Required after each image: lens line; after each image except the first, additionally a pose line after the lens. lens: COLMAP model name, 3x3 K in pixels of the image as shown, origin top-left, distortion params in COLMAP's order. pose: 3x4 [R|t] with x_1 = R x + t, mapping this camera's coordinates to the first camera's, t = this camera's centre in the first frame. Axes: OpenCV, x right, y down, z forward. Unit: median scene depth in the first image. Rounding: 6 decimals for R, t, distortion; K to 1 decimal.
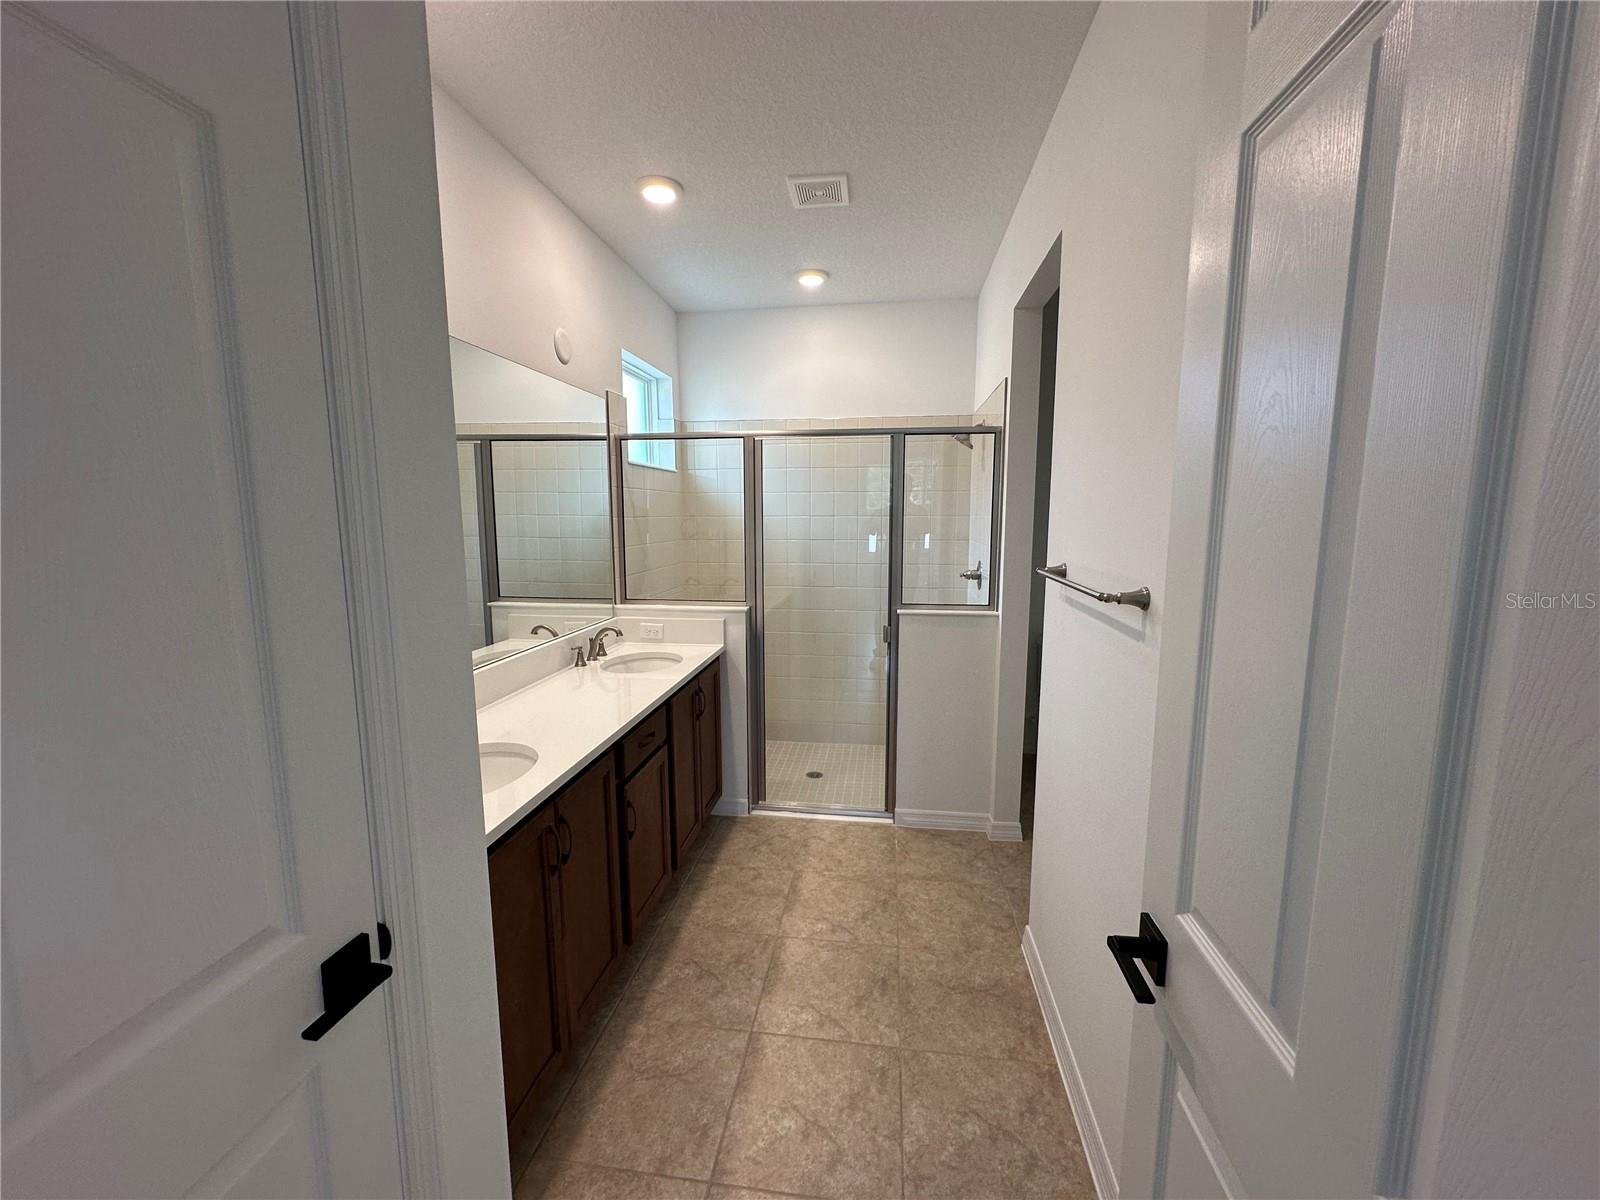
lens RADIAL K [[638.5, 0, 797.3], [0, 638.5, 600.1], [0, 0, 1]] dist [0.001503, -0.000927]
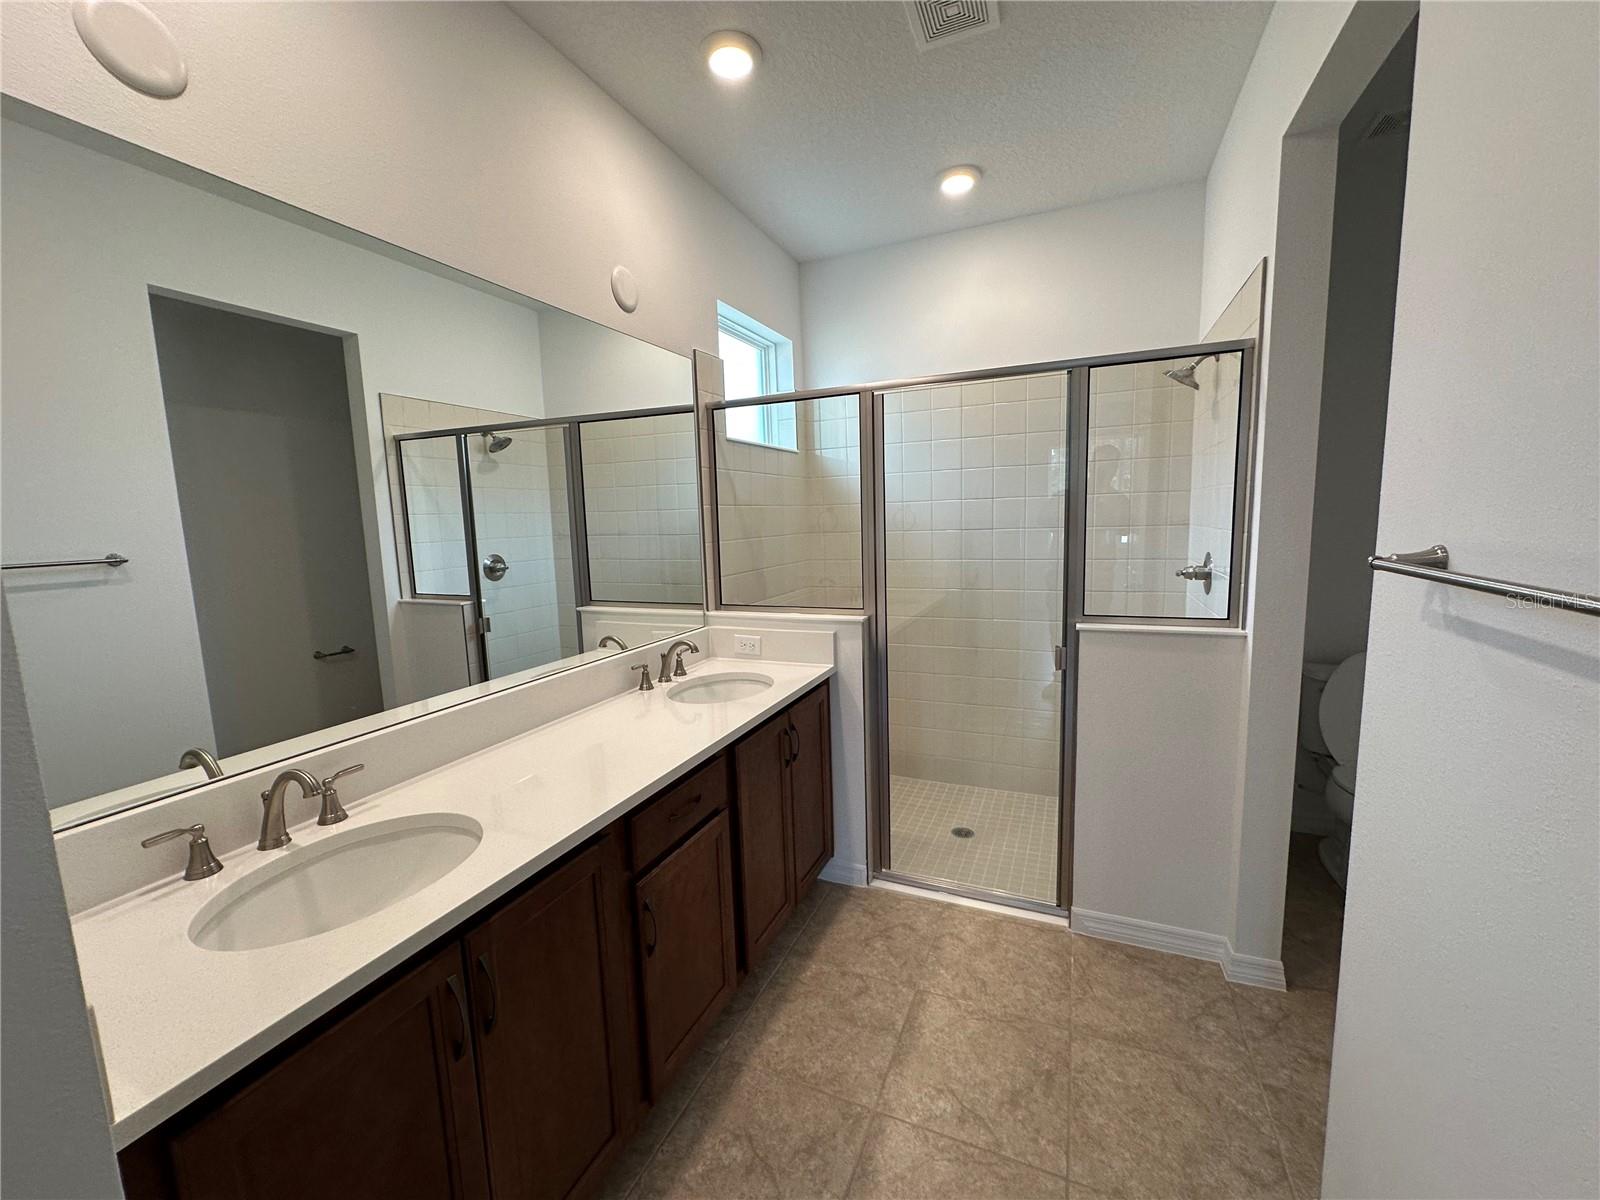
lens RADIAL K [[638.5, 0, 797.7], [0, 638.5, 599.5], [0, 0, 1]] dist [0.001503, -0.000927]
pose [[0.963013, 0.006090, -0.269386, 0.052362], [-0.006244, 0.999980, 0.000284, -0.009694], [0.269382, 0.001408, 0.963032, 0.253189]]
